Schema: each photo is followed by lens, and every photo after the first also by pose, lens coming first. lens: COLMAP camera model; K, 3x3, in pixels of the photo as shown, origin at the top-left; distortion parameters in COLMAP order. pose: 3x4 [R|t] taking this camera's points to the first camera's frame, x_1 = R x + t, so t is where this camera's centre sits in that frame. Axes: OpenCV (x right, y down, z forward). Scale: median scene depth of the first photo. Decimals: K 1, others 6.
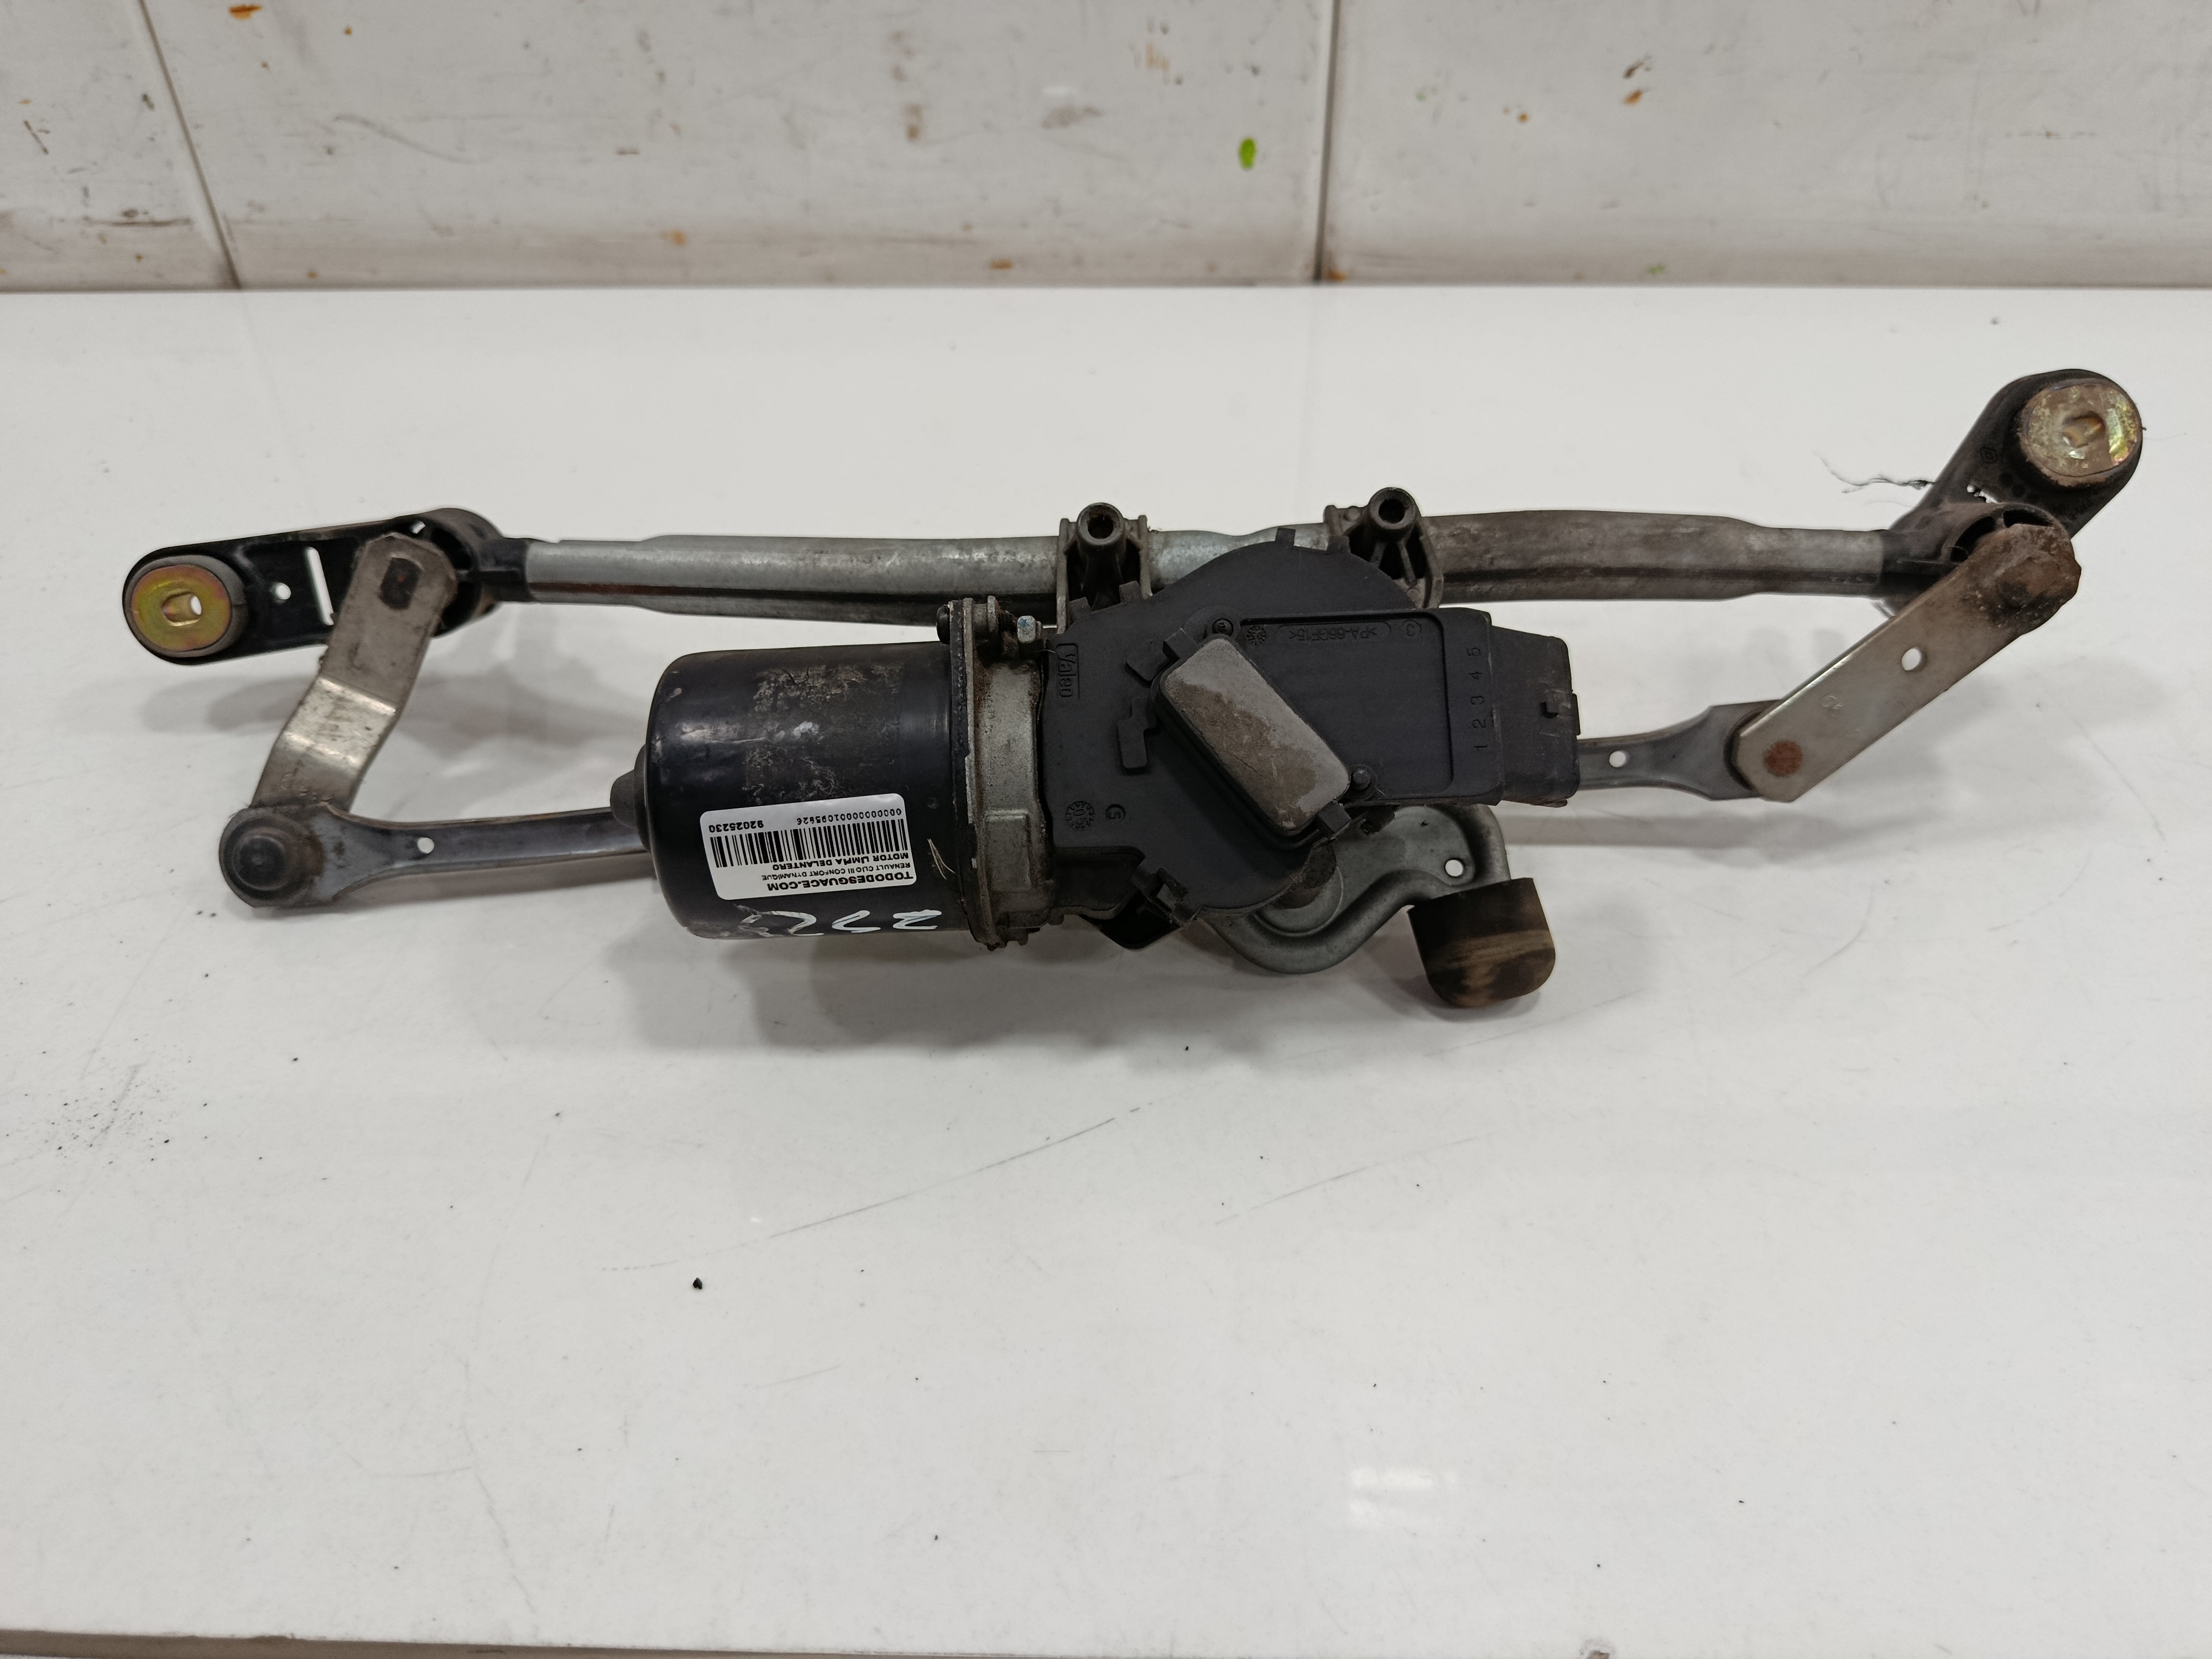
lens RADIAL K [[1596.2, 0, 1106.0], [0, 1596.2, 829.5], [0, 0, 1]] dist [-0.028953, 0.012283]
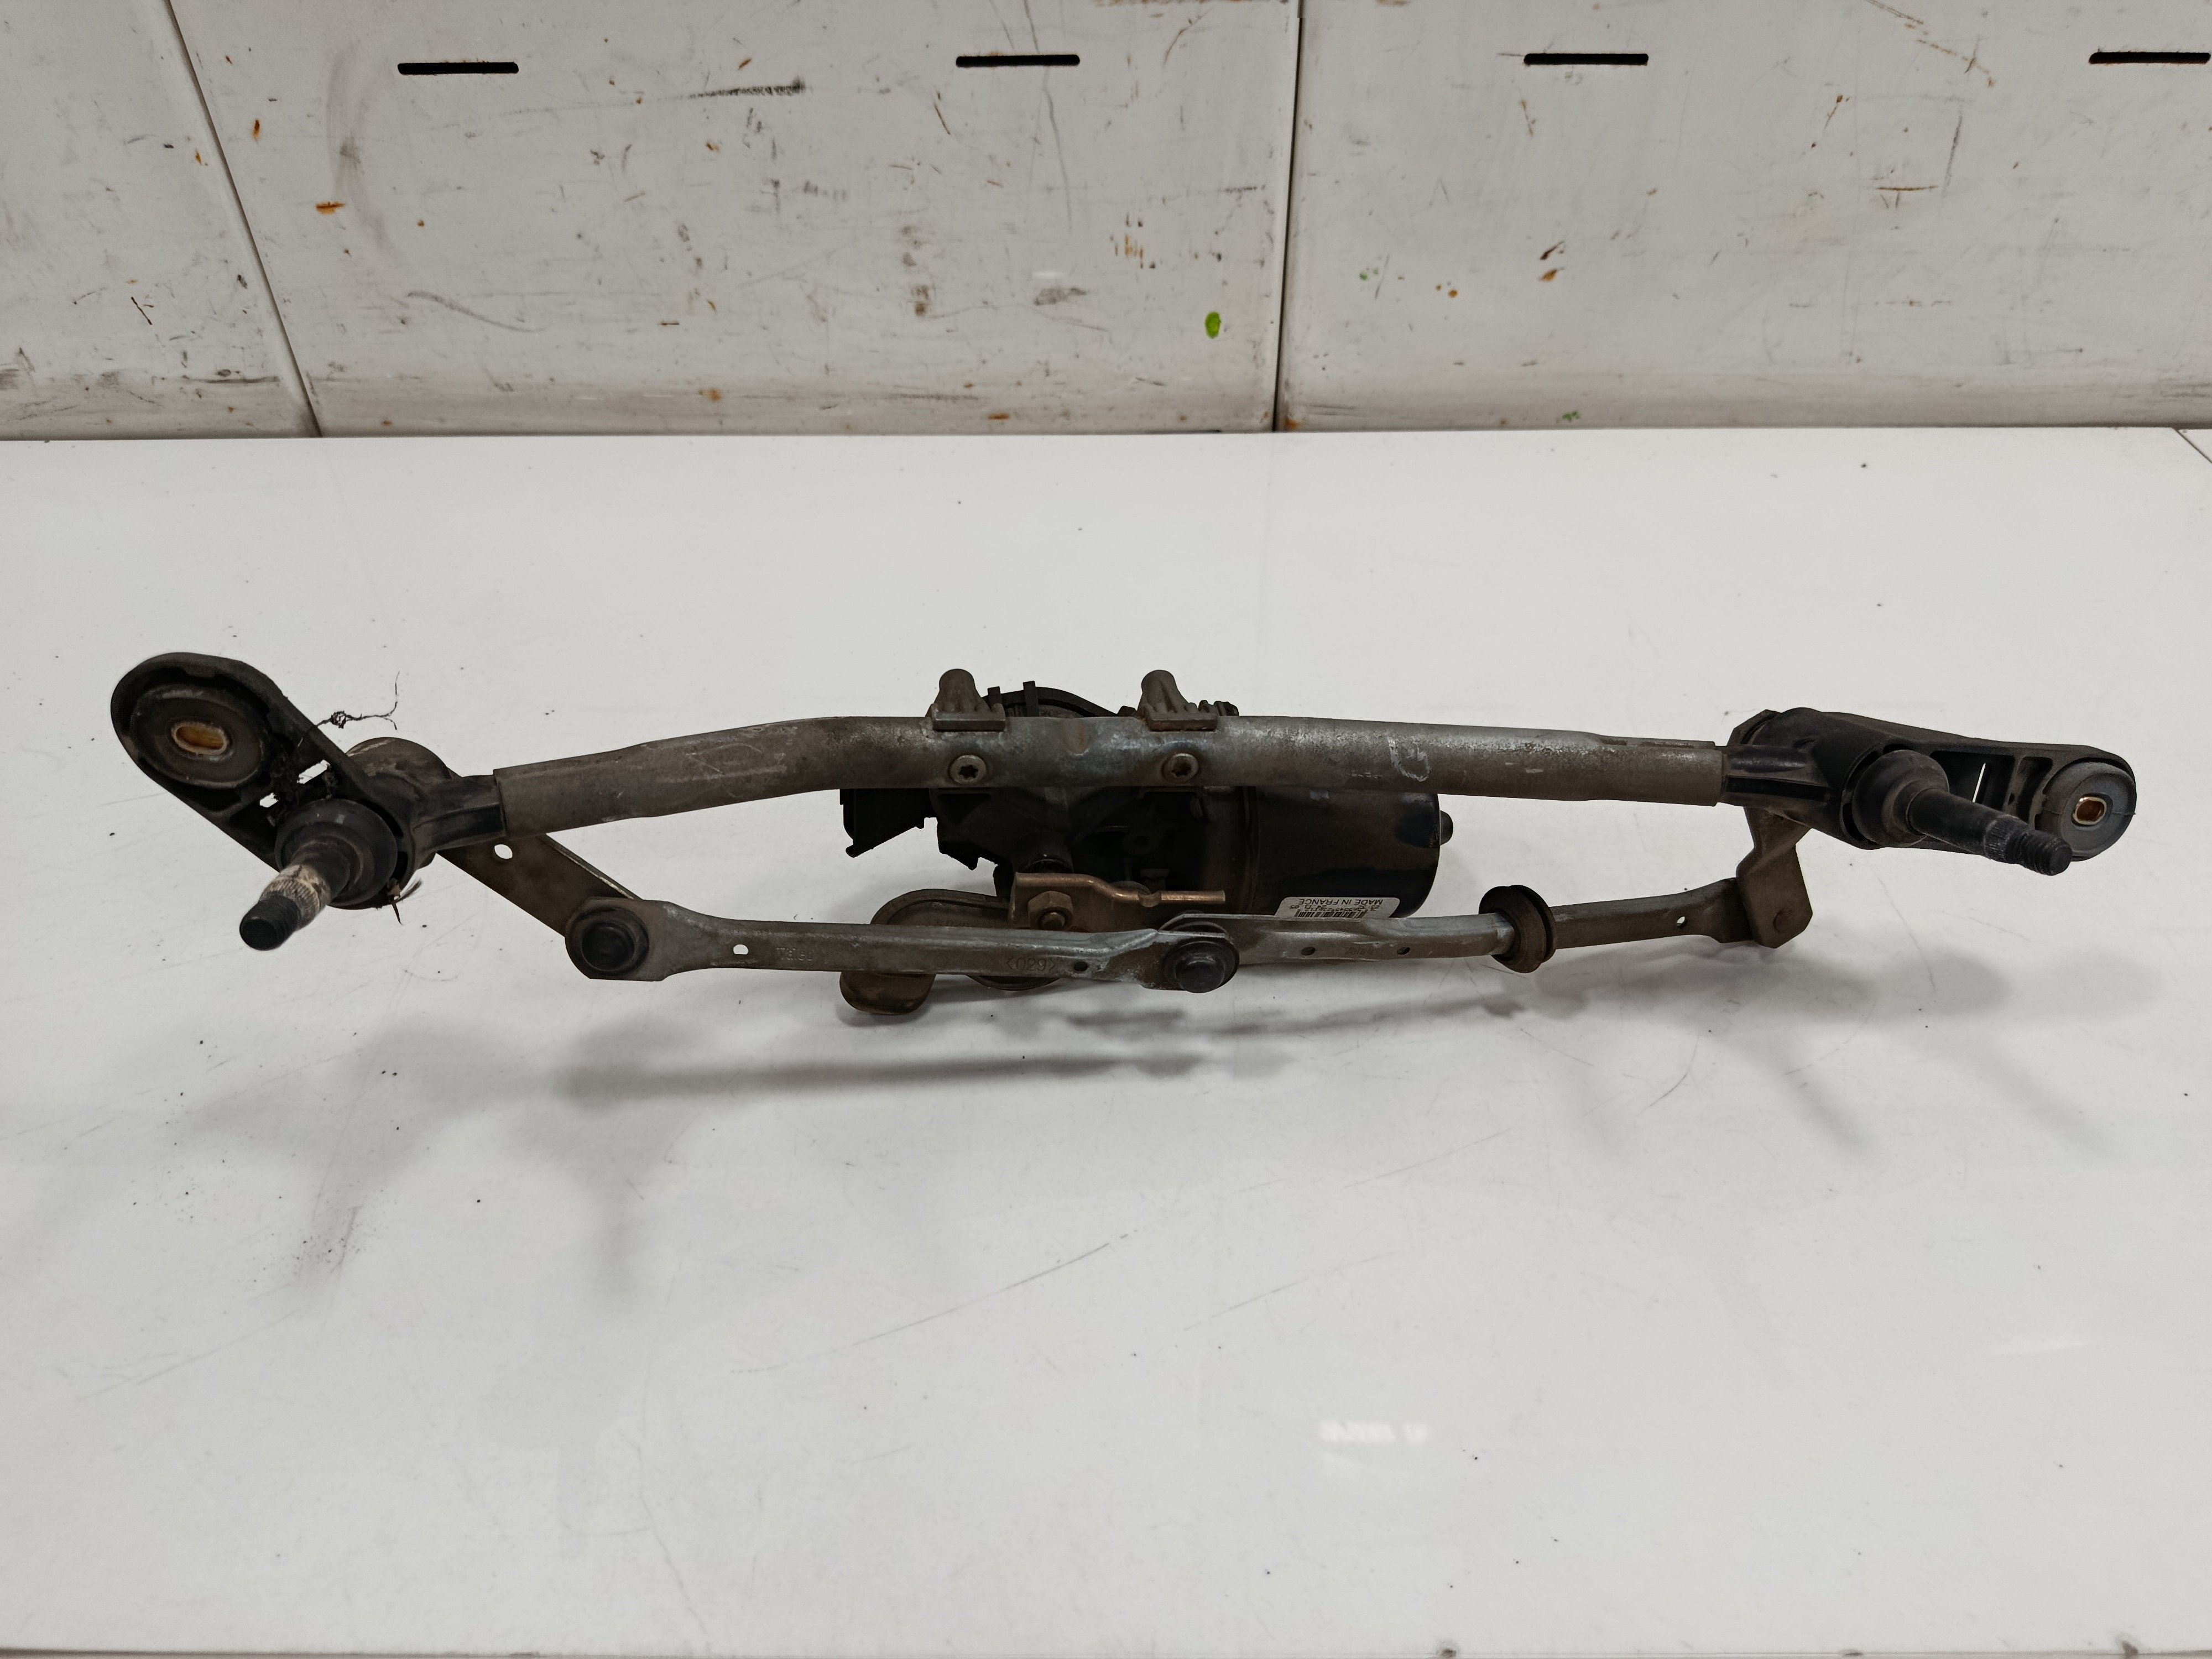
lens RADIAL K [[1566.8, 0, 1106.0], [0, 1566.8, 829.5], [0, 0, 1]] dist [0.046069, -0.088996]
pose [[0.999901, -0.009644, 0.010276, -0.005728], [0.009258, 0.999277, 0.036886, -0.180696], [-0.010624, -0.036787, 0.999267, -0.257060]]
